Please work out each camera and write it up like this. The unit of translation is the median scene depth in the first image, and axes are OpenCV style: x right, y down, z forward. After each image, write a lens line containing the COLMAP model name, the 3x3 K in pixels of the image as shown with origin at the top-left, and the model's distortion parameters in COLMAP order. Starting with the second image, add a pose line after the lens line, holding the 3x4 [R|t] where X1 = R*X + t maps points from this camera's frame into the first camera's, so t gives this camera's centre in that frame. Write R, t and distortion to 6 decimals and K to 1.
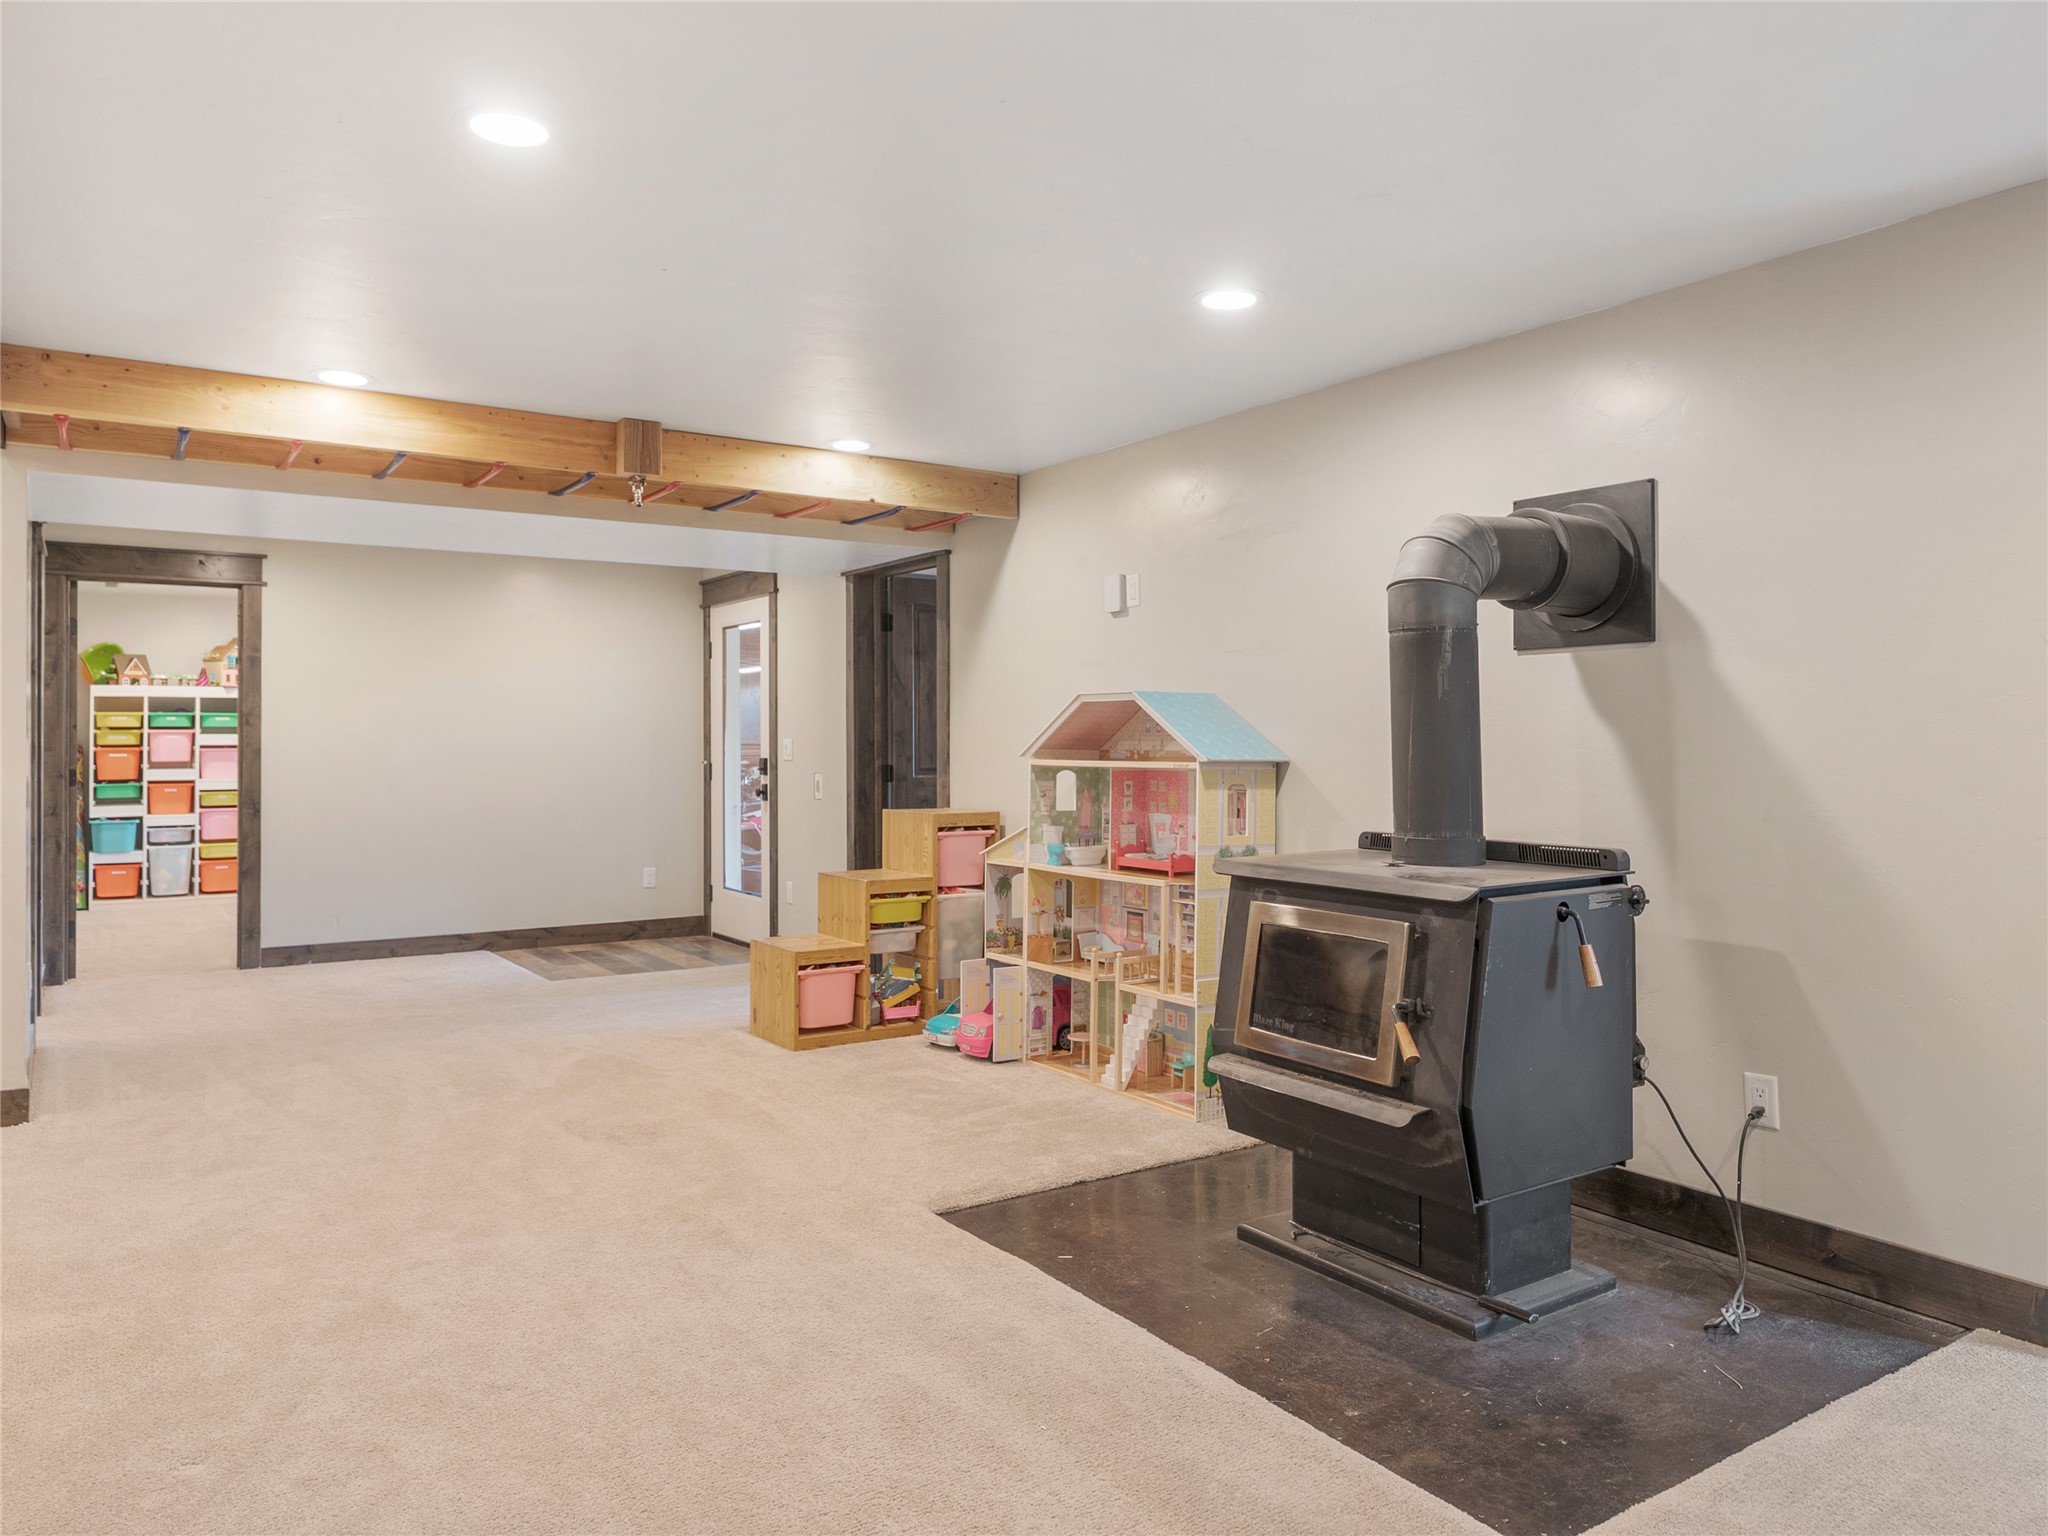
lens RADIAL K [[1382.0, 0, 1024.7], [0, 1382.0, 726.8], [0, 0, 1]] dist [0.000428, 0.000012]
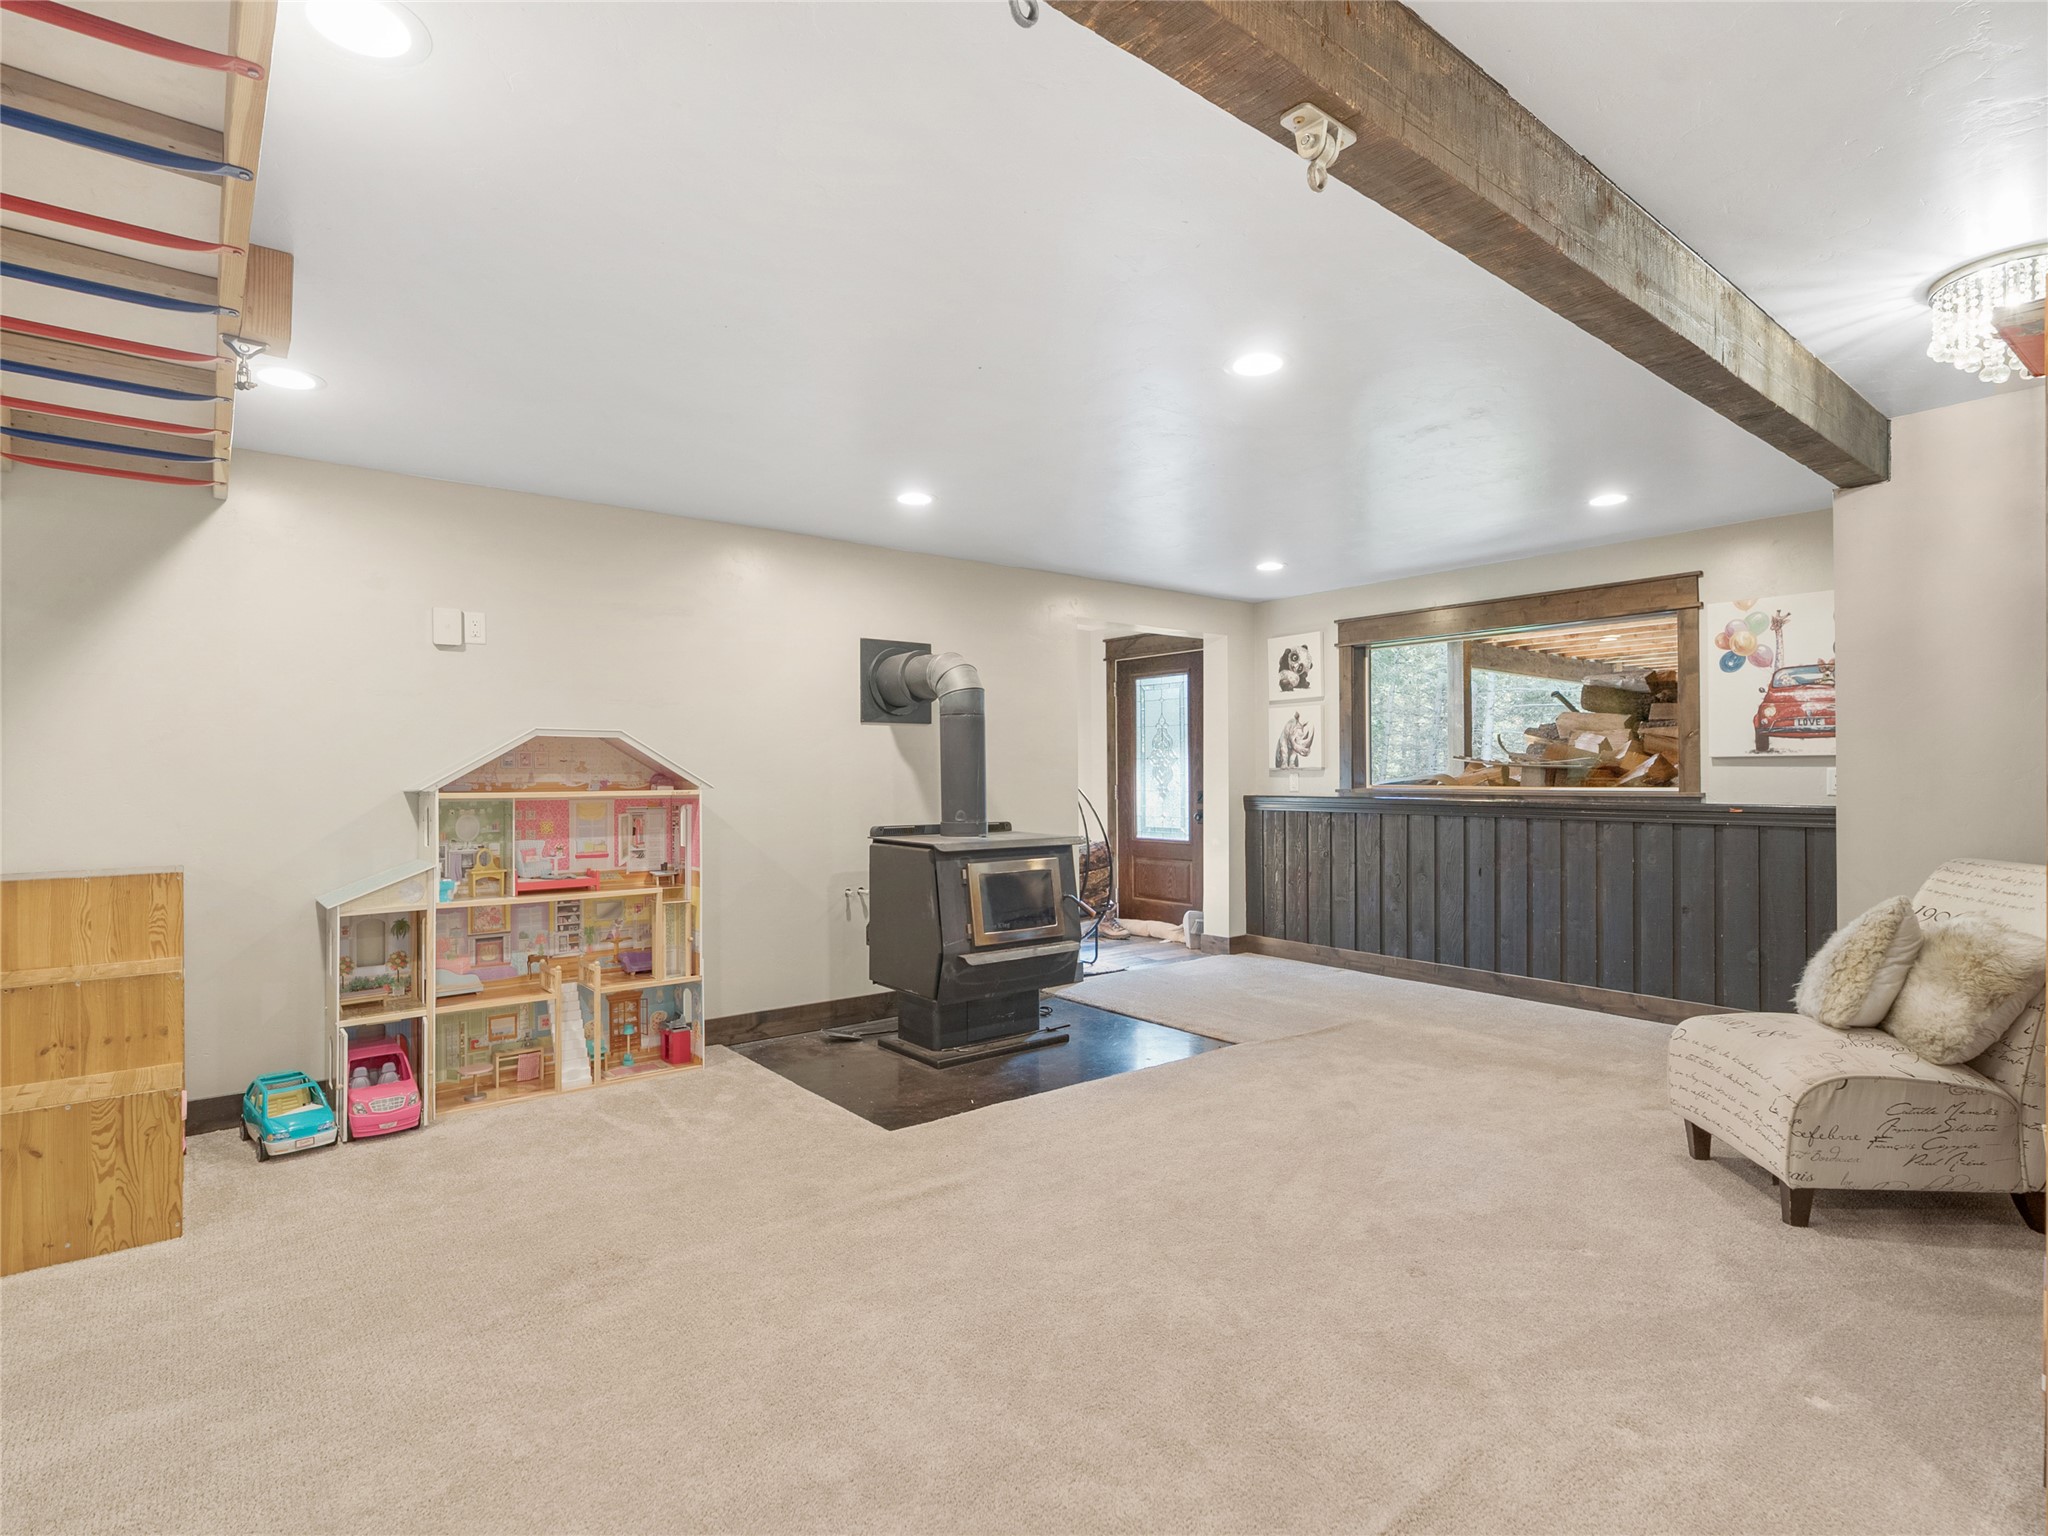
lens RADIAL K [[1068.8, 0, 1027.6], [0, 1068.8, 758.6], [0, 0, 1]] dist [0.000814, 0.000990]
pose [[-0.084561, 0.015085, 0.996304, -0.783569], [-0.007794, 0.999845, -0.015800, 0.009040], [-0.996388, -0.009101, -0.084430, 0.685047]]
